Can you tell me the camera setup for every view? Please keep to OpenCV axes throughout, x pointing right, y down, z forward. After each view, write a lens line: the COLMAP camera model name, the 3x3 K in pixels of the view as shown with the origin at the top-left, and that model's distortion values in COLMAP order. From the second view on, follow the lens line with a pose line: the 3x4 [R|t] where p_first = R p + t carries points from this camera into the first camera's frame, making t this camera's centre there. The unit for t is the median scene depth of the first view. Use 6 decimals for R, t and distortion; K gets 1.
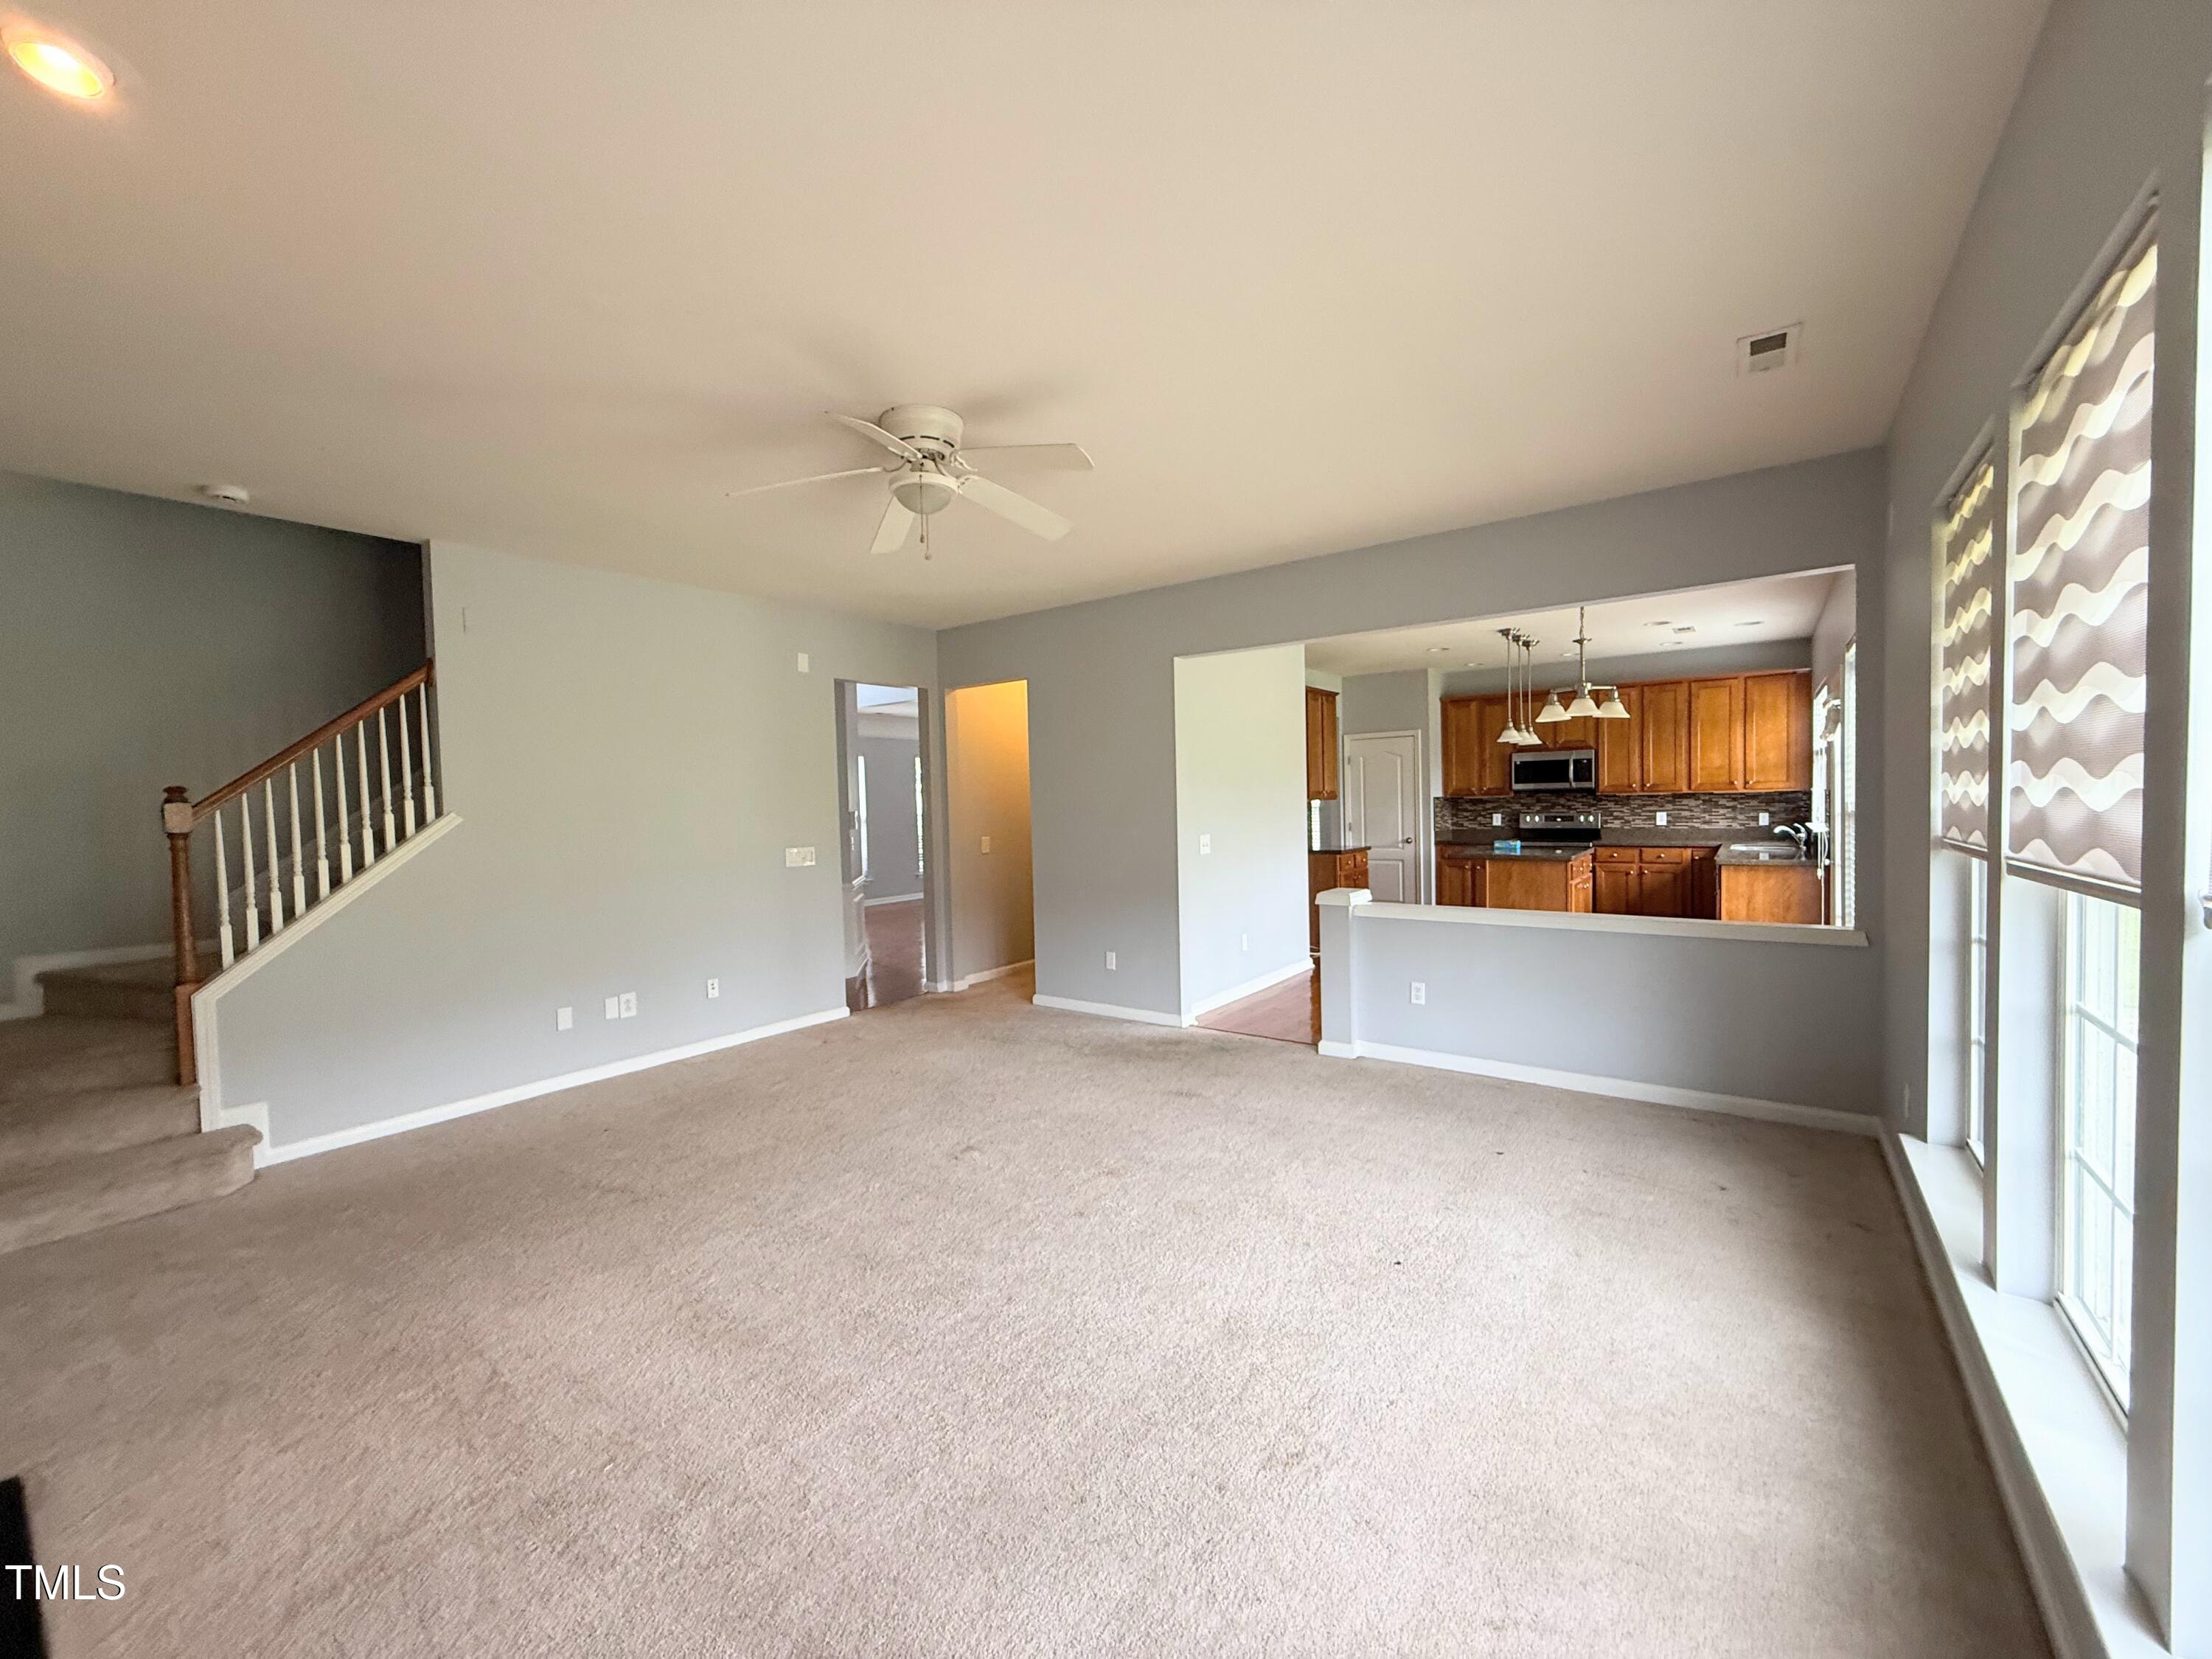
lens RADIAL K [[879.4, 0, 1099.6], [0, 879.4, 831.7], [0, 0, 1]] dist [0.002307, 0.000534]
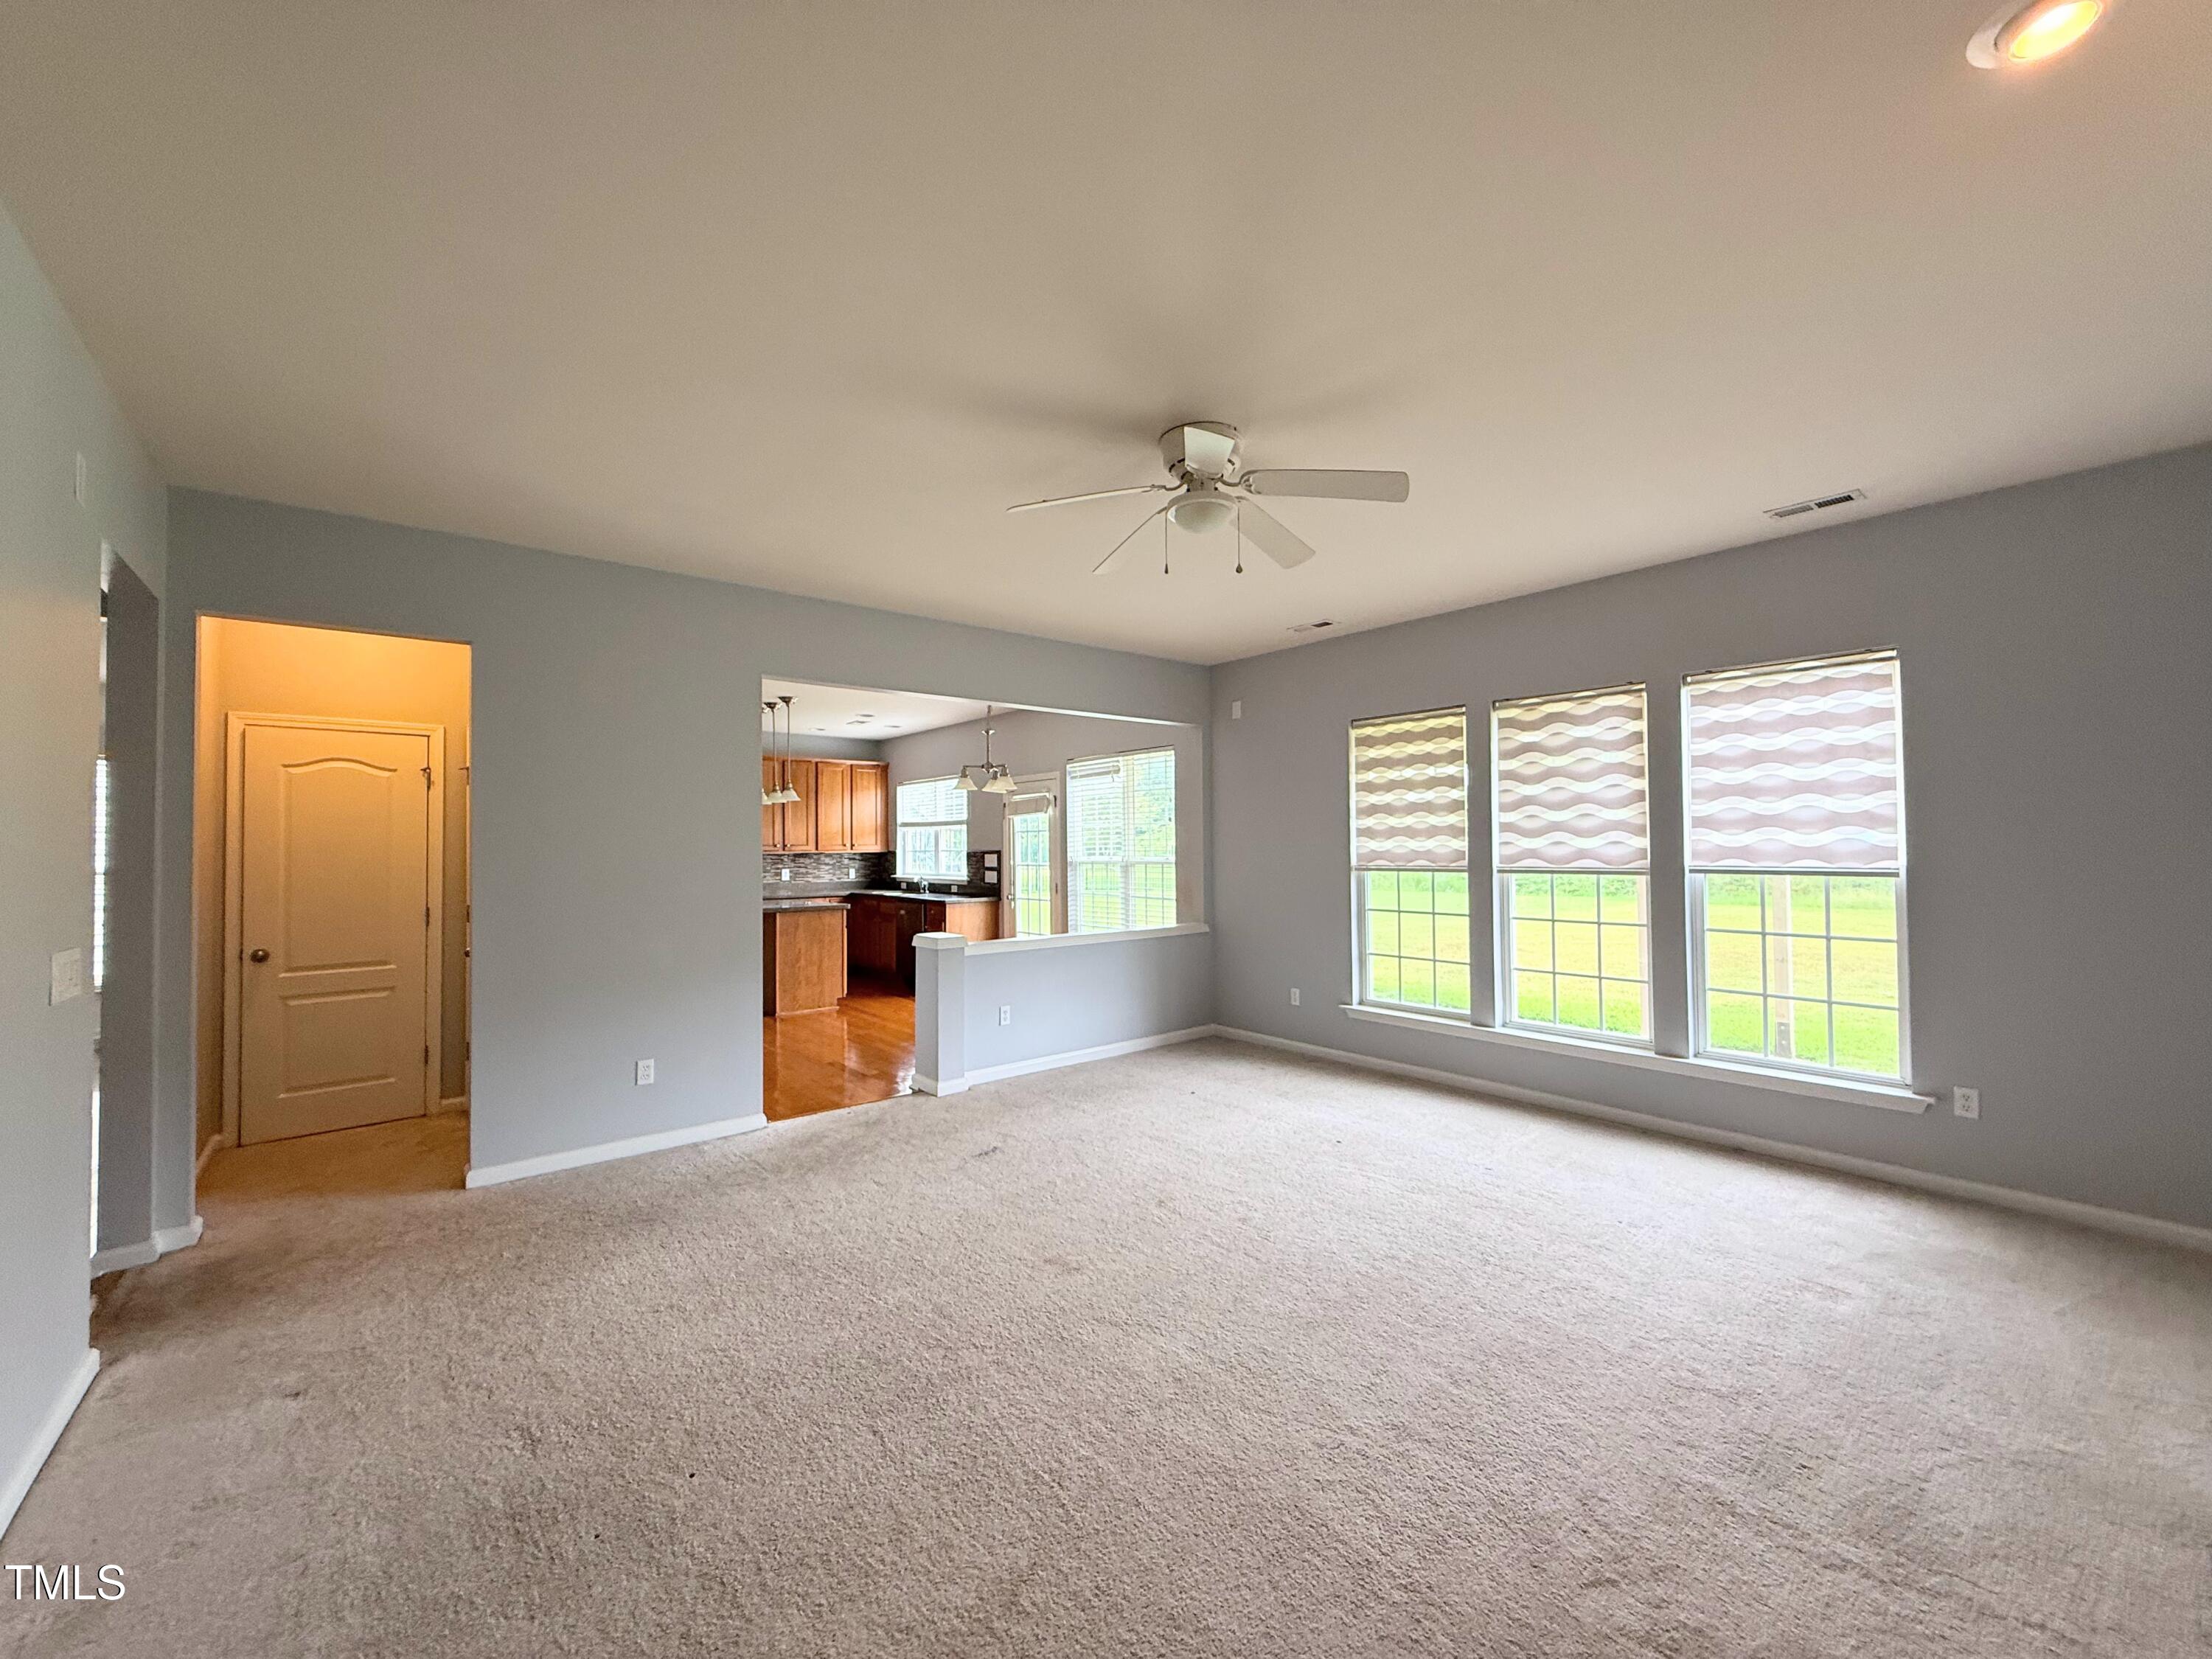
lens RADIAL K [[879.4, 0, 1104.3], [0, 879.4, 836.0], [0, 0, 1]] dist [0.002307, 0.000534]
pose [[0.241679, 0.033185, 0.969789, -0.402986], [0.038557, 0.998297, -0.043769, 0.001263], [-0.969590, 0.047970, 0.239988, 0.314682]]
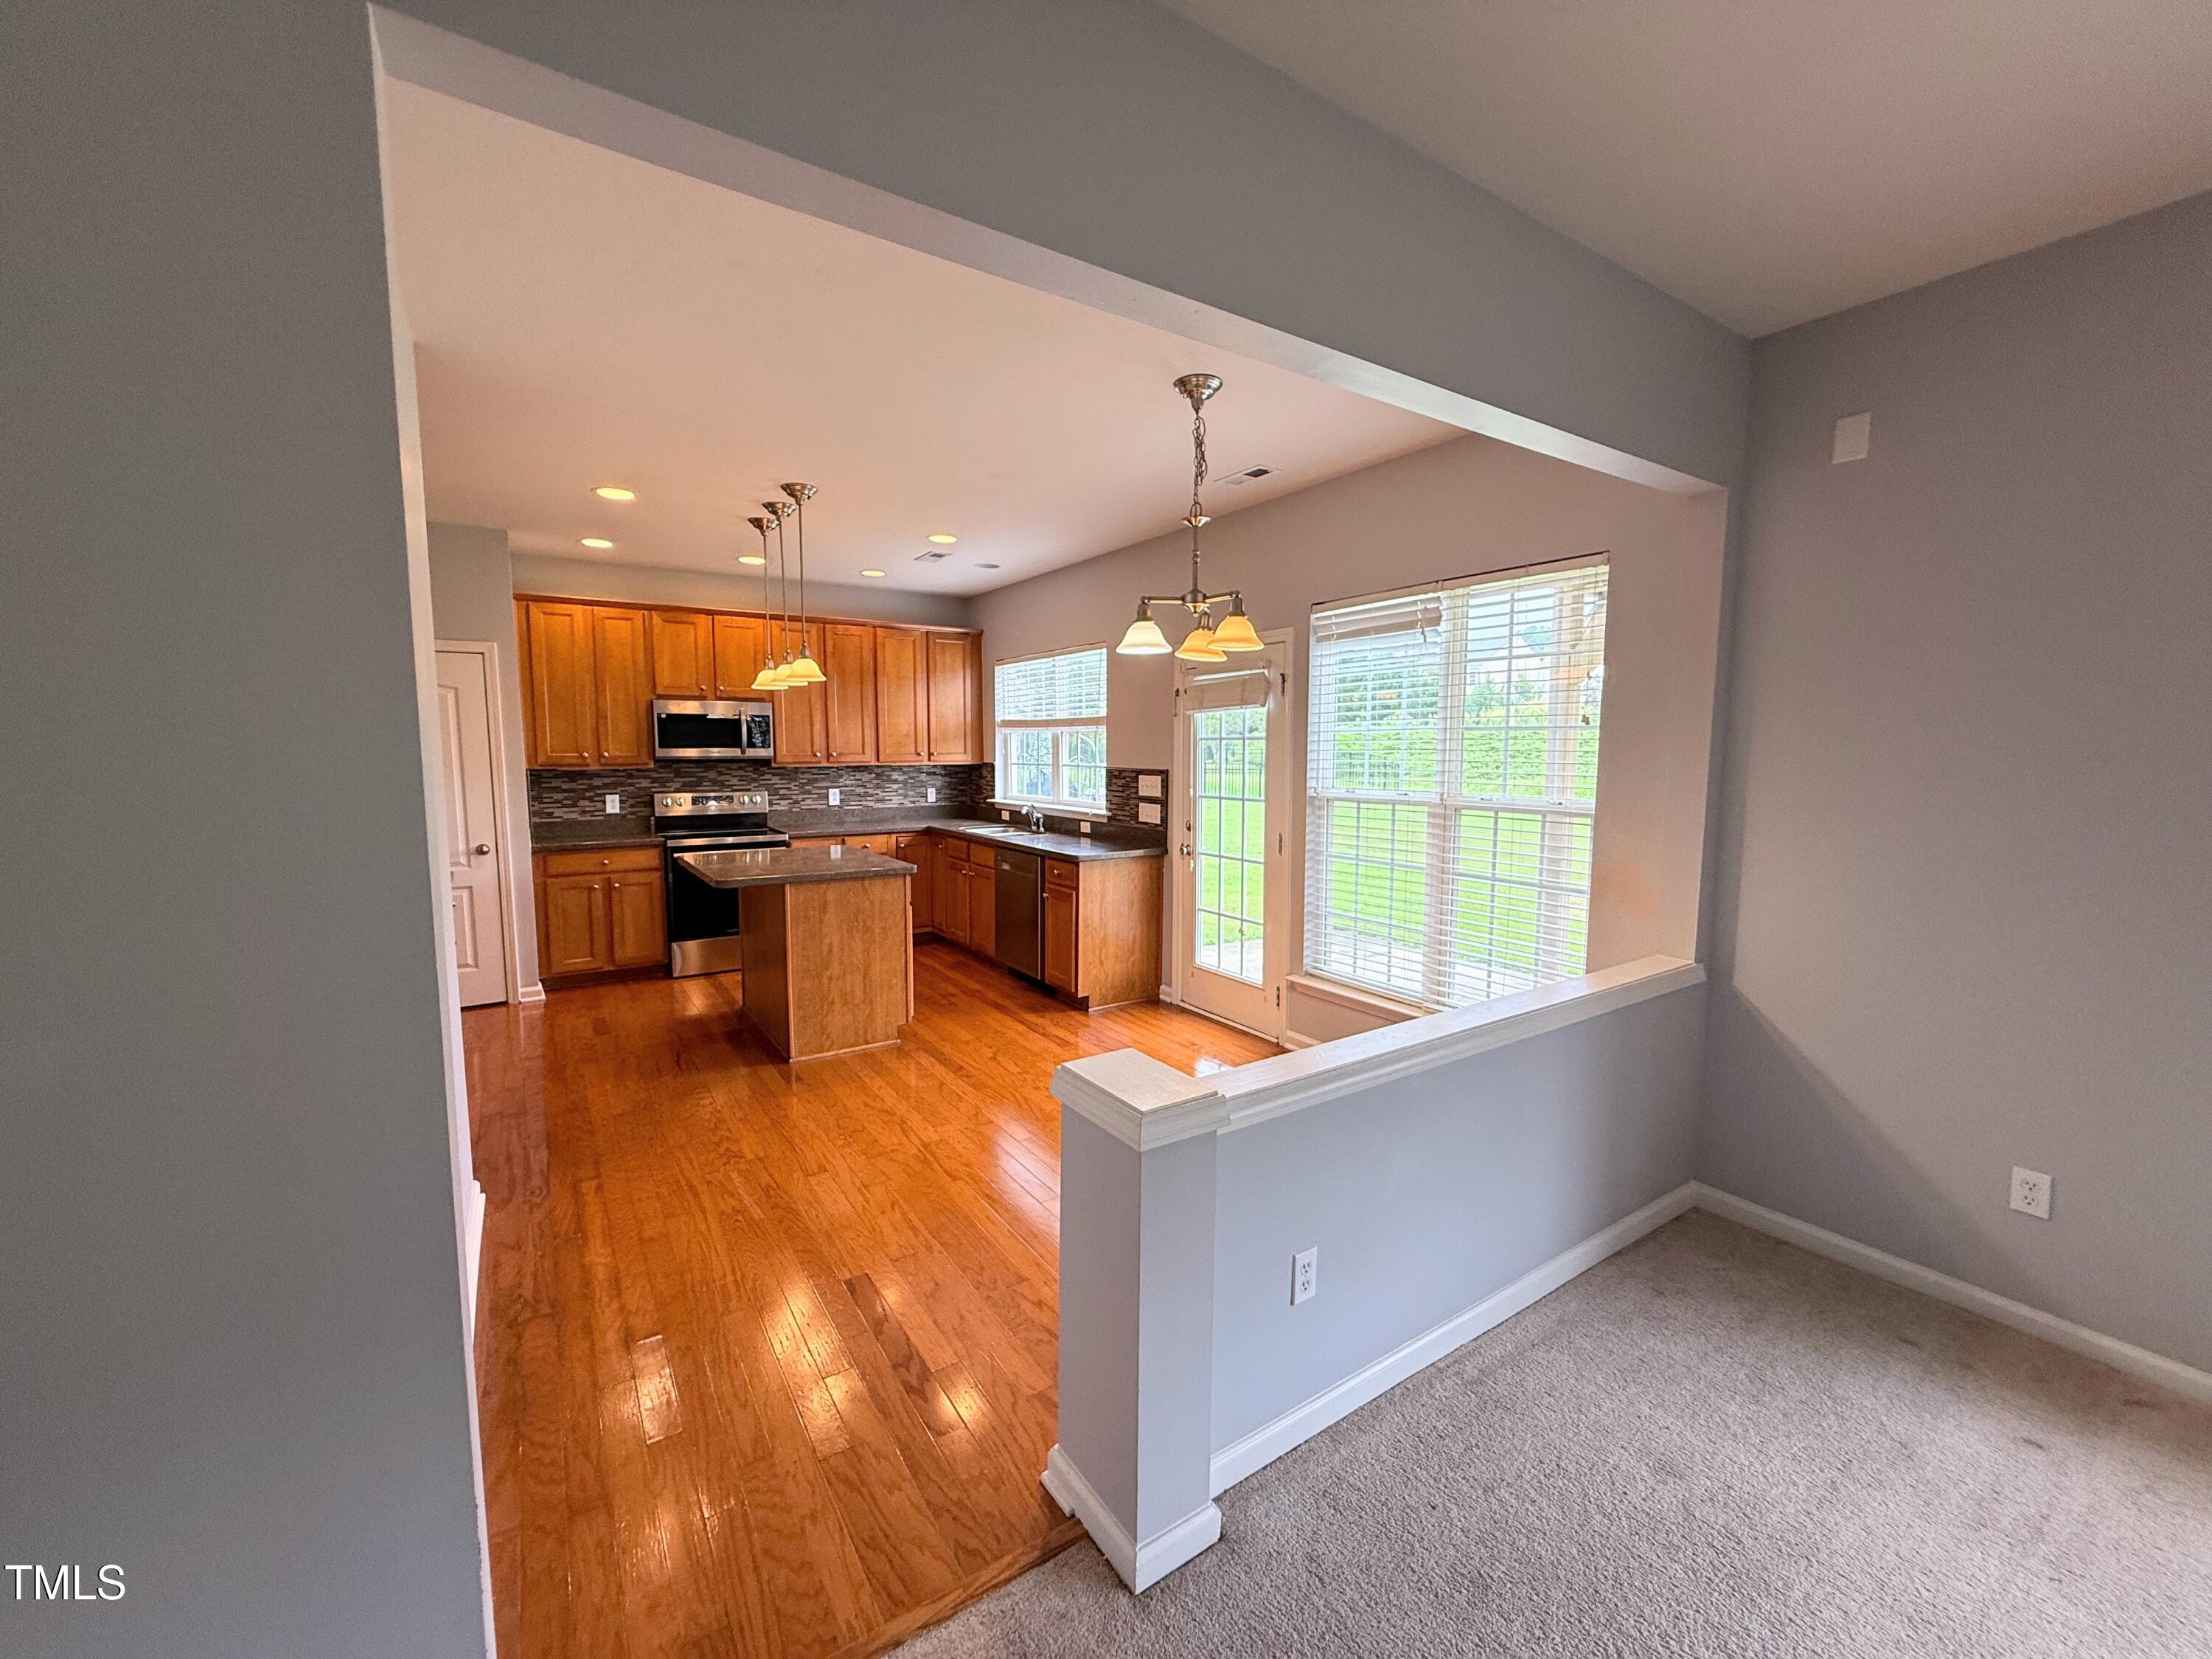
lens RADIAL K [[879.4, 0, 1103.8], [0, 879.4, 837.2], [0, 0, 1]] dist [0.002307, 0.000534]
pose [[0.342620, -0.073400, 0.936602, -0.023286], [0.024337, 0.997302, 0.069254, -0.028372], [-0.939159, -0.000933, 0.343482, 0.512370]]
